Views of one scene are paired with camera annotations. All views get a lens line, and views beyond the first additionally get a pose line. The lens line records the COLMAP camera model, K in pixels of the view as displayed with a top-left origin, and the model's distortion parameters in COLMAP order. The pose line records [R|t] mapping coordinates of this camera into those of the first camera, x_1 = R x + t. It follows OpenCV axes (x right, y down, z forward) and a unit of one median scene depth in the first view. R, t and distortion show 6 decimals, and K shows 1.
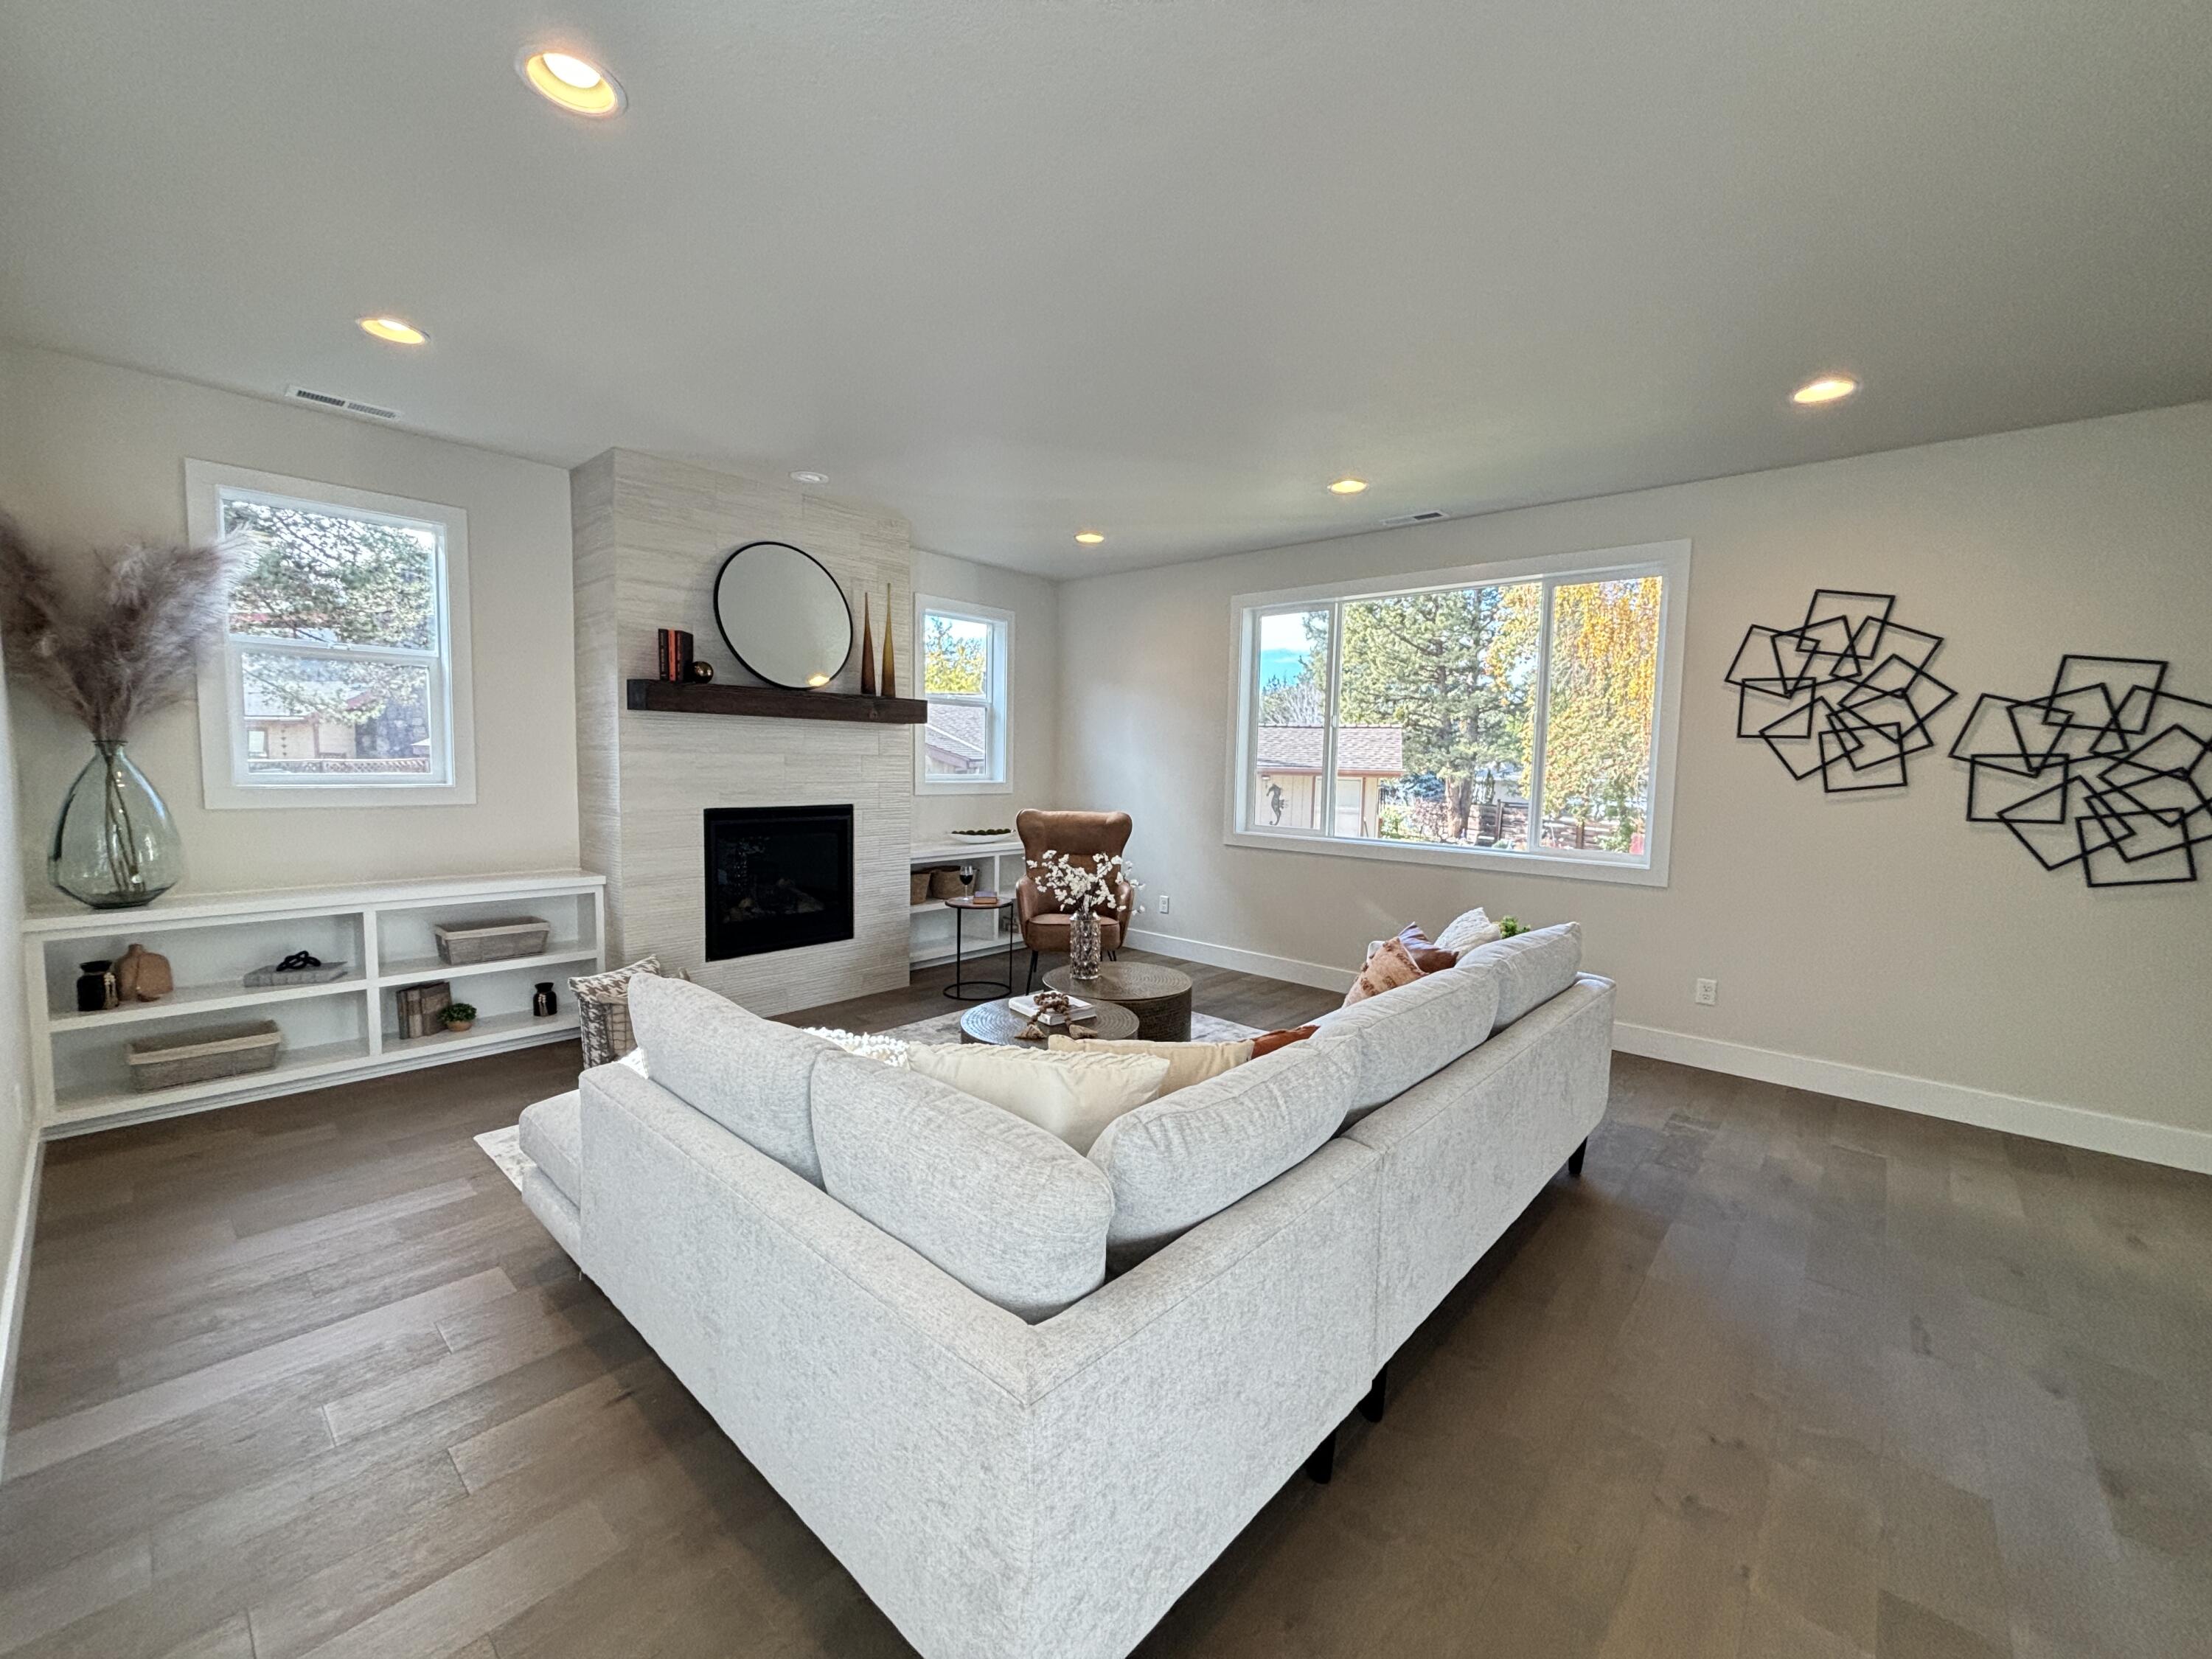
lens RADIAL K [[896.2, 0, 1106.0], [0, 896.2, 829.5], [0, 0, 1]] dist [0.026005, -0.013354]
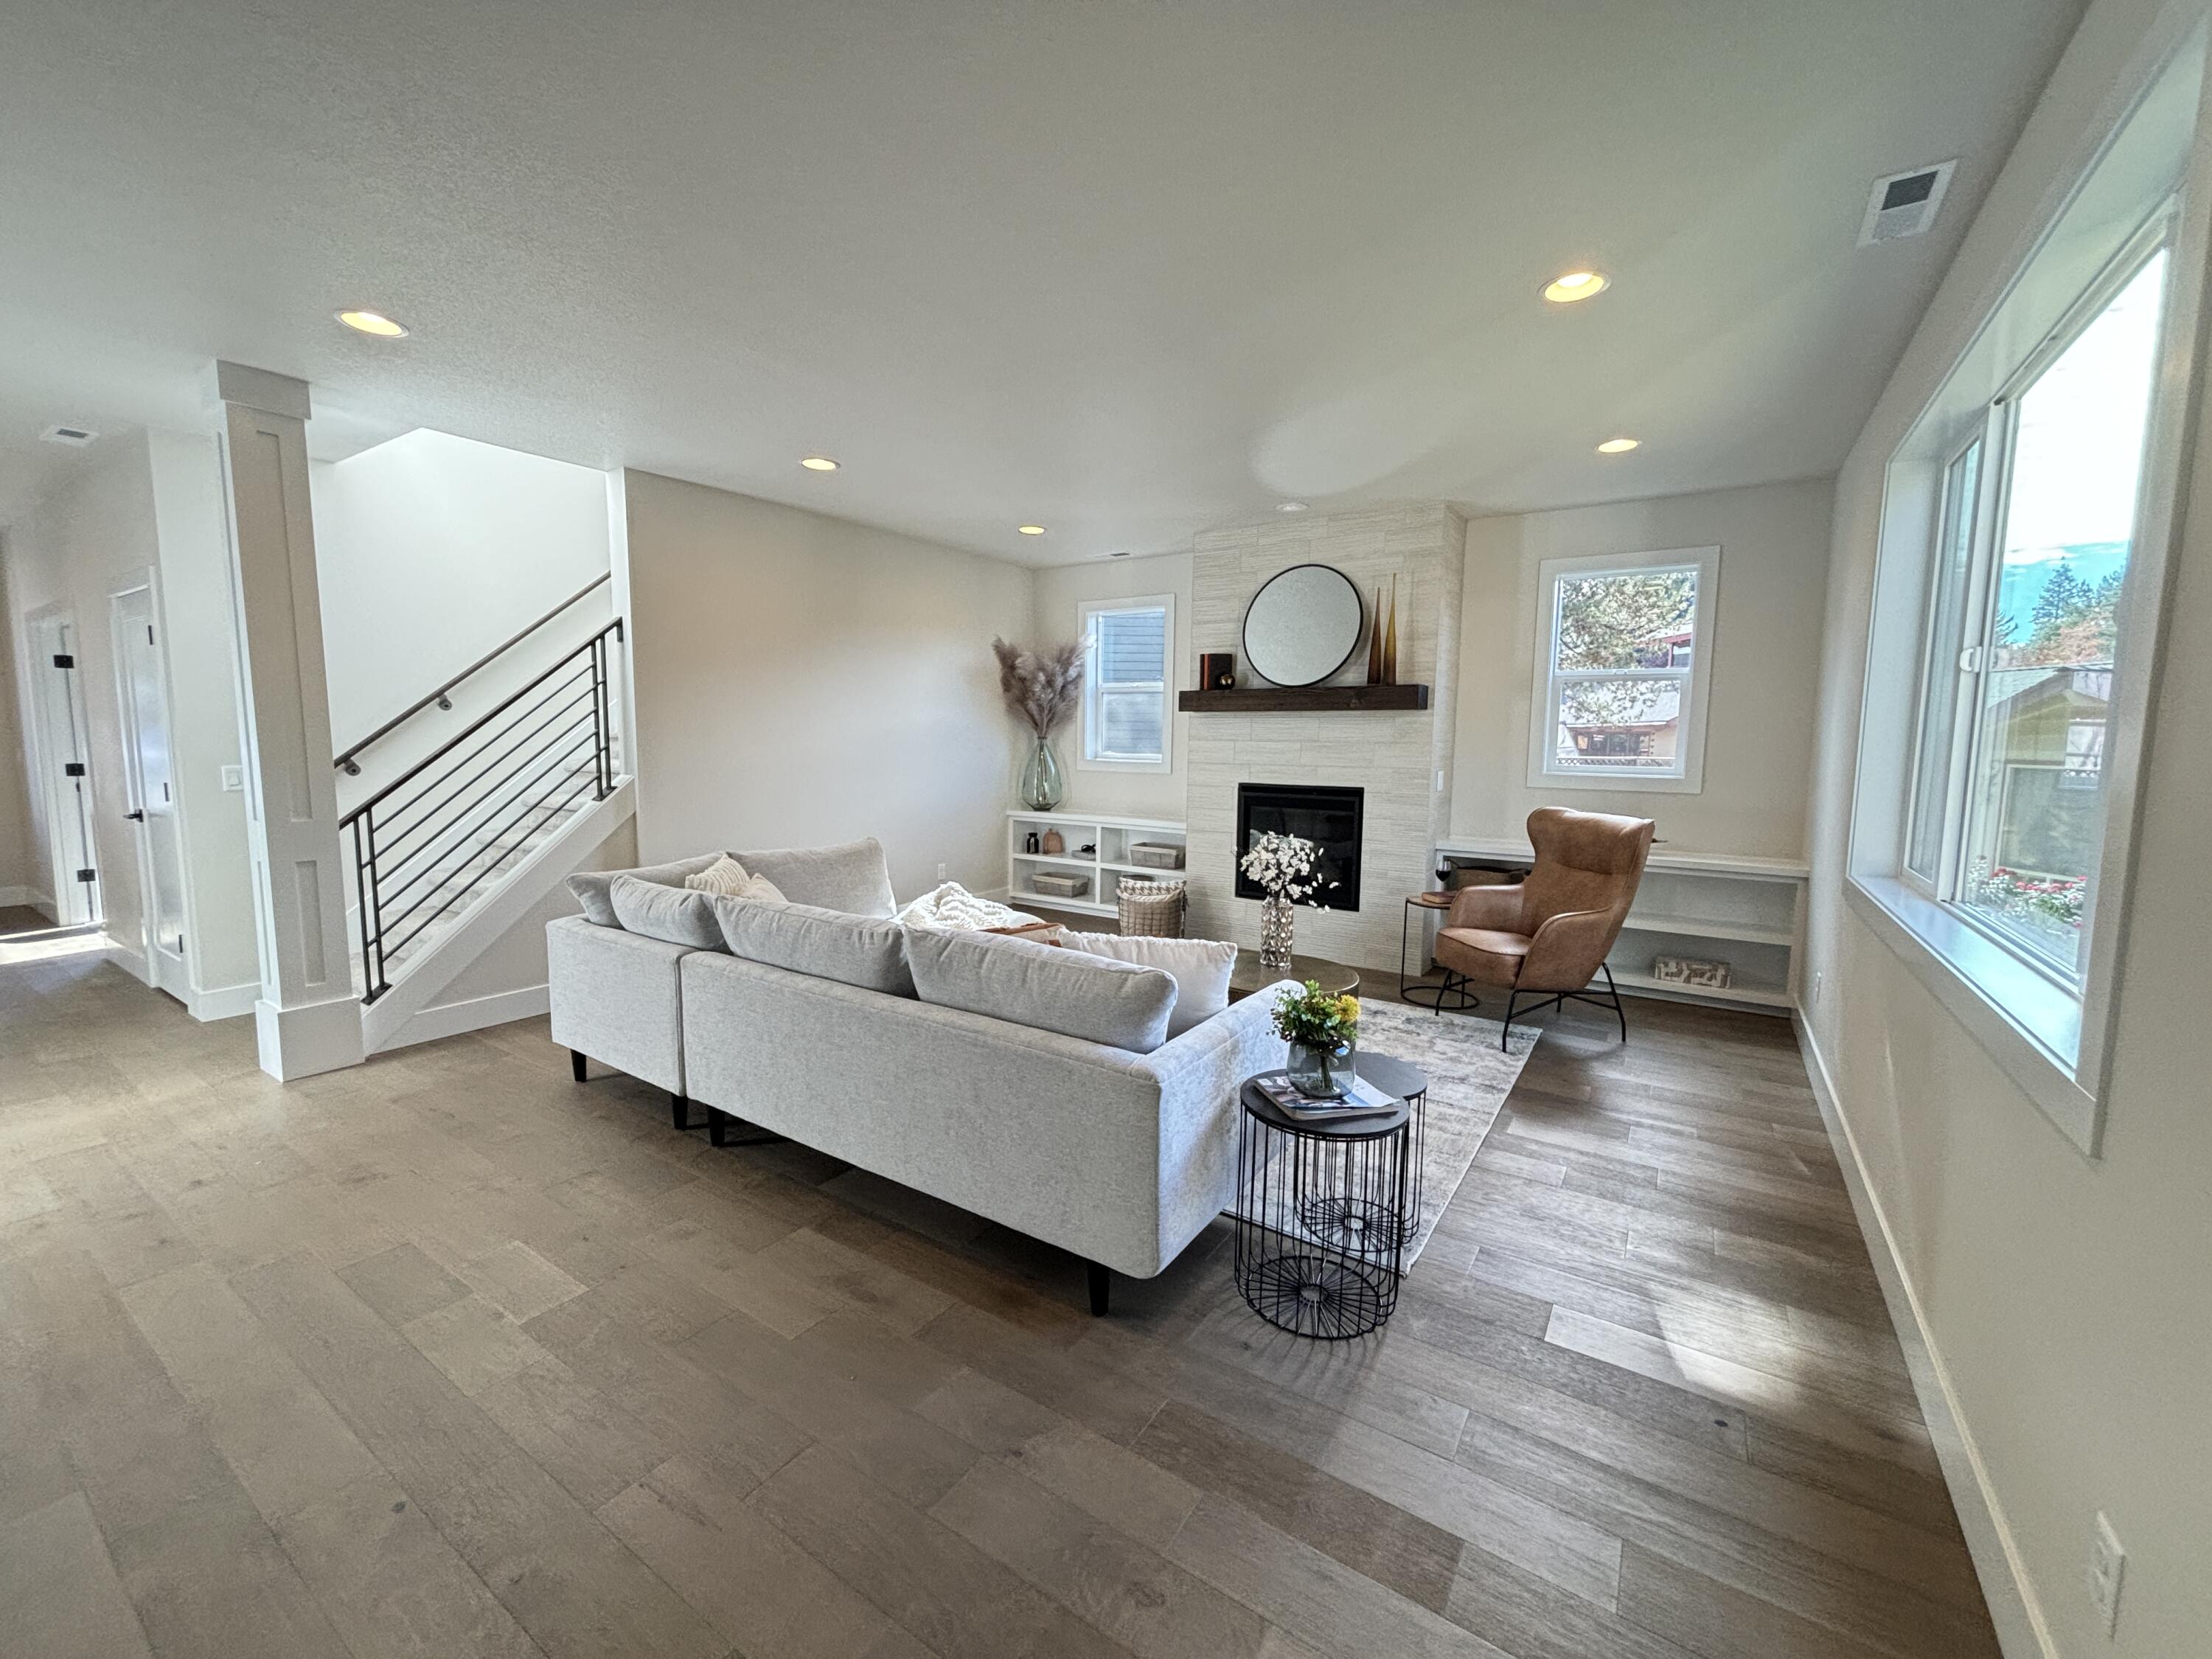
lens RADIAL K [[896.2, 0, 1106.0], [0, 896.2, 829.5], [0, 0, 1]] dist [0.026005, -0.013354]
pose [[0.136874, 0.085421, -0.986899, 1.138200], [-0.087575, 0.993417, 0.073840, -0.046600], [0.986710, 0.076321, 0.143453, 0.834485]]
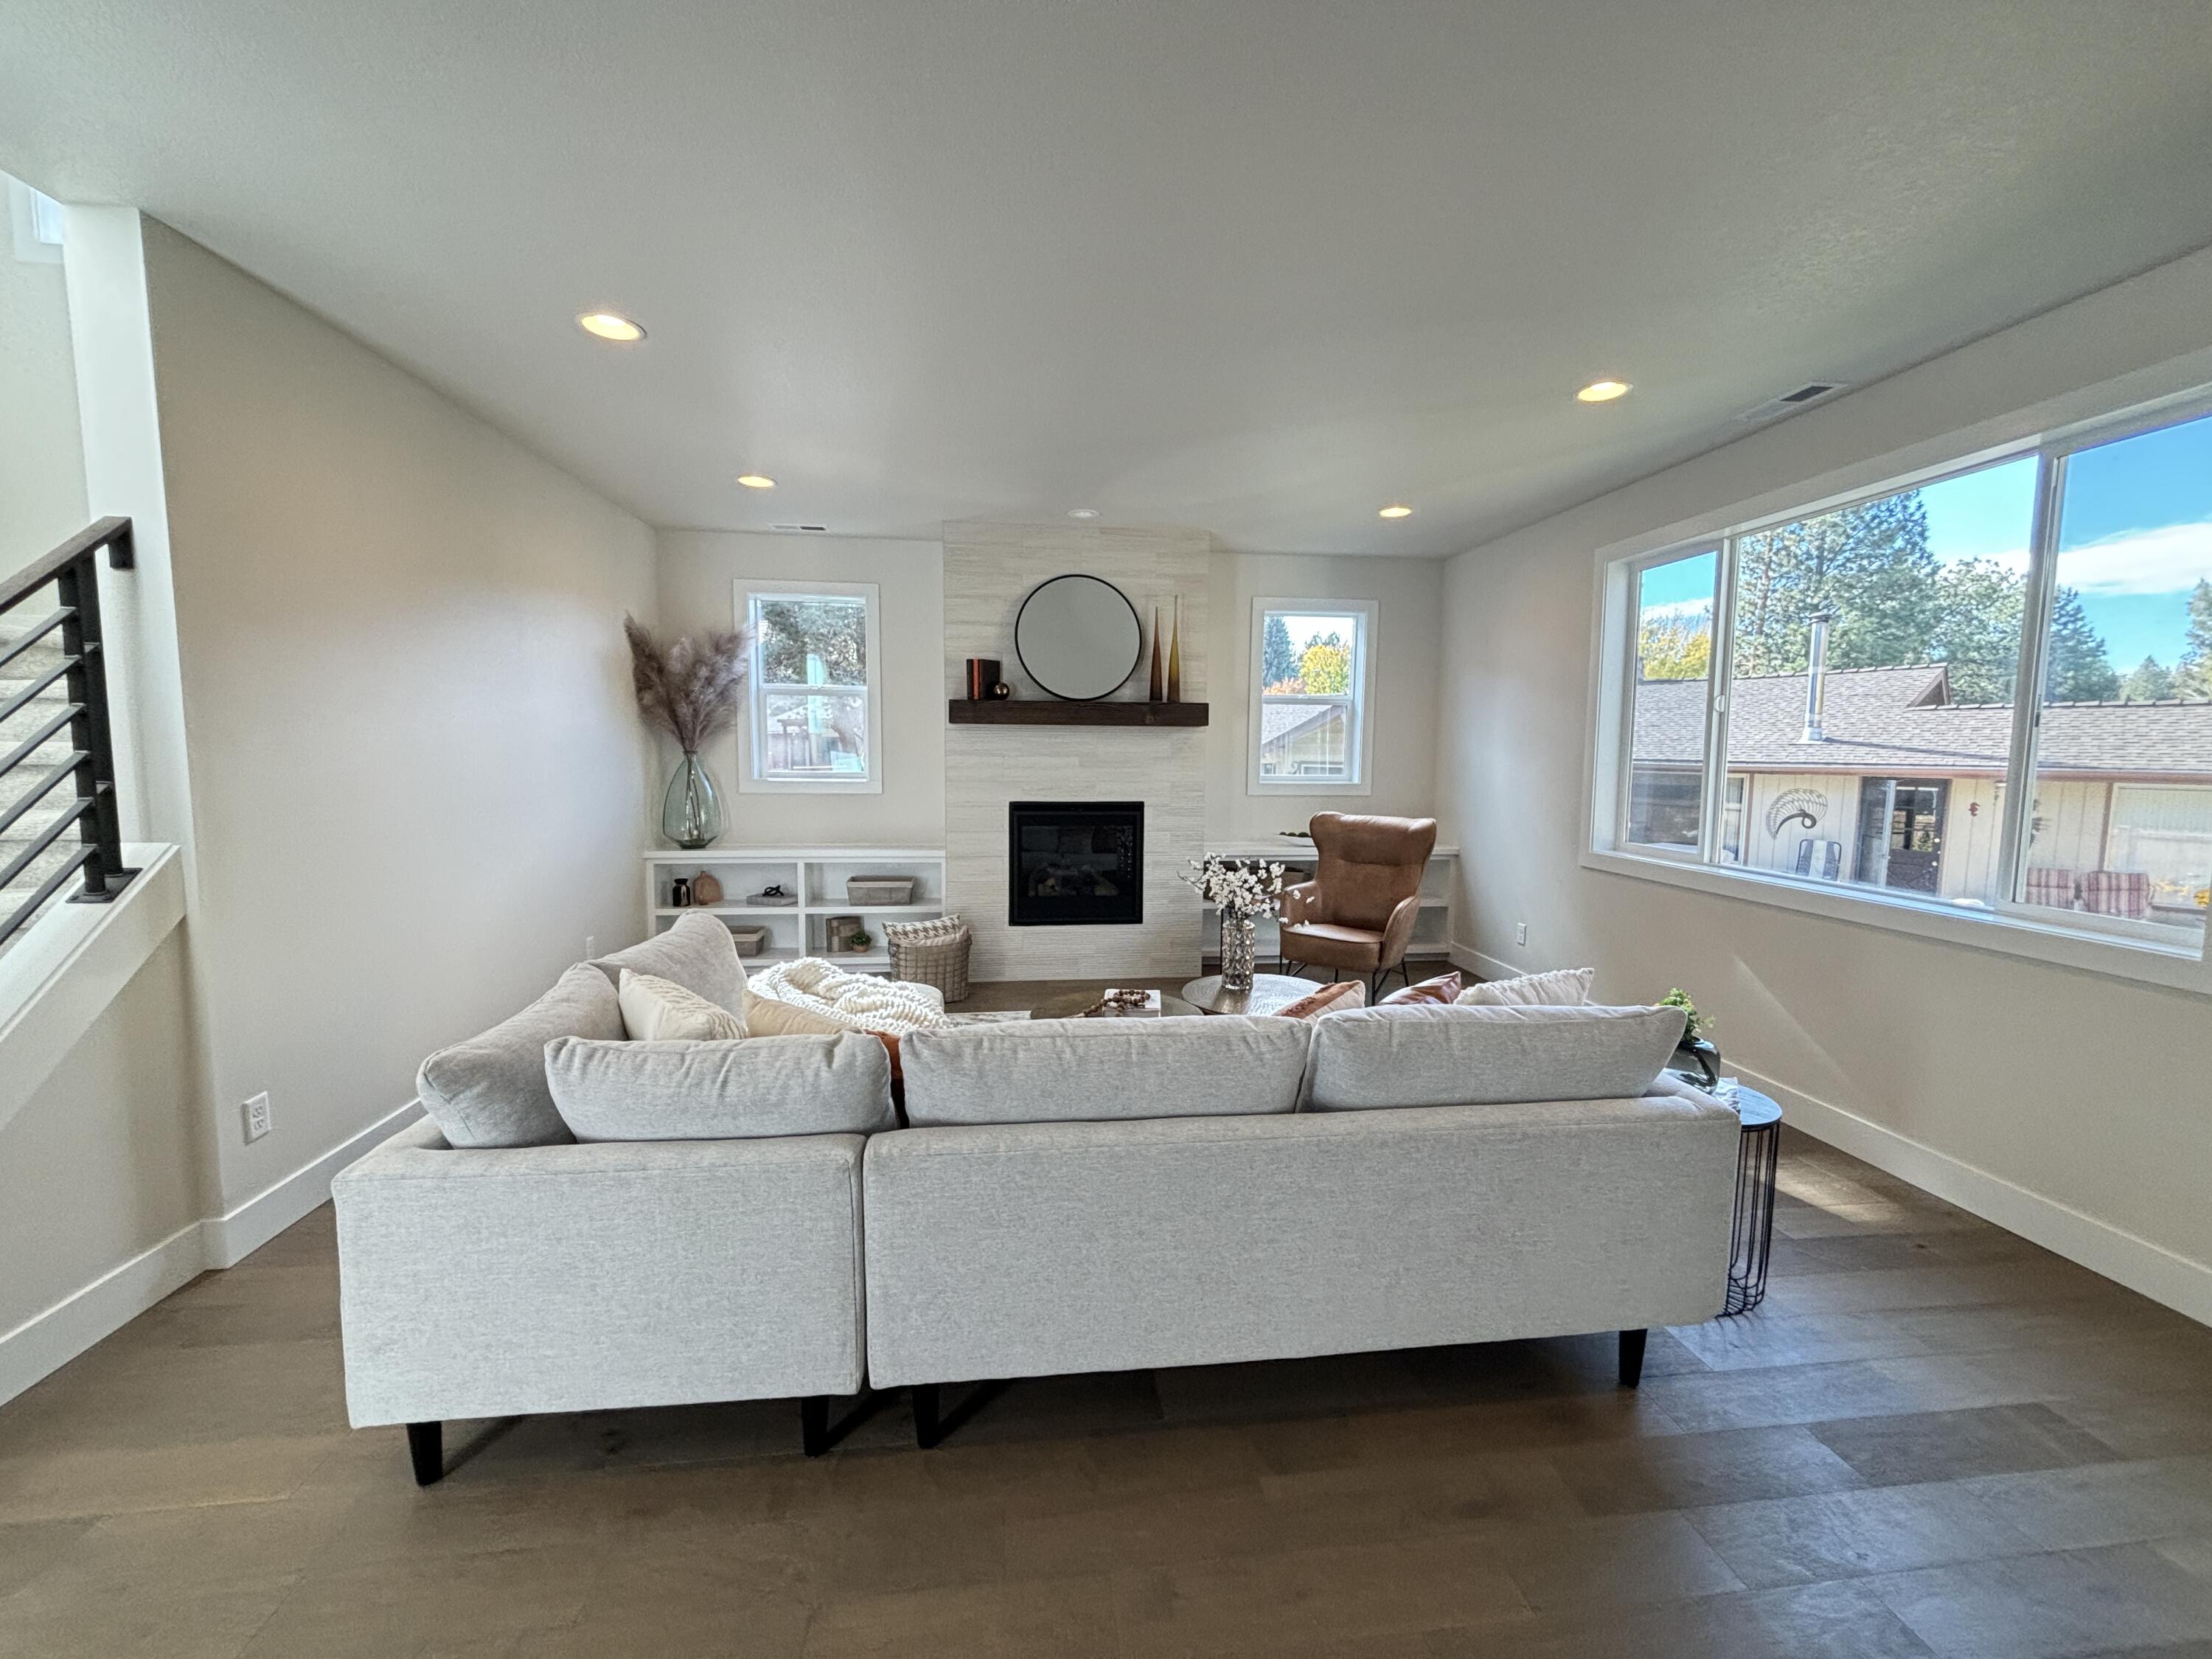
lens RADIAL K [[896.2, 0, 1106.0], [0, 896.2, 829.5], [0, 0, 1]] dist [0.026005, -0.013354]
pose [[0.751096, 0.047202, -0.658504, 0.620725], [-0.047175, 0.998728, 0.017782, -0.017353], [0.658506, 0.017708, 0.752367, 0.226949]]
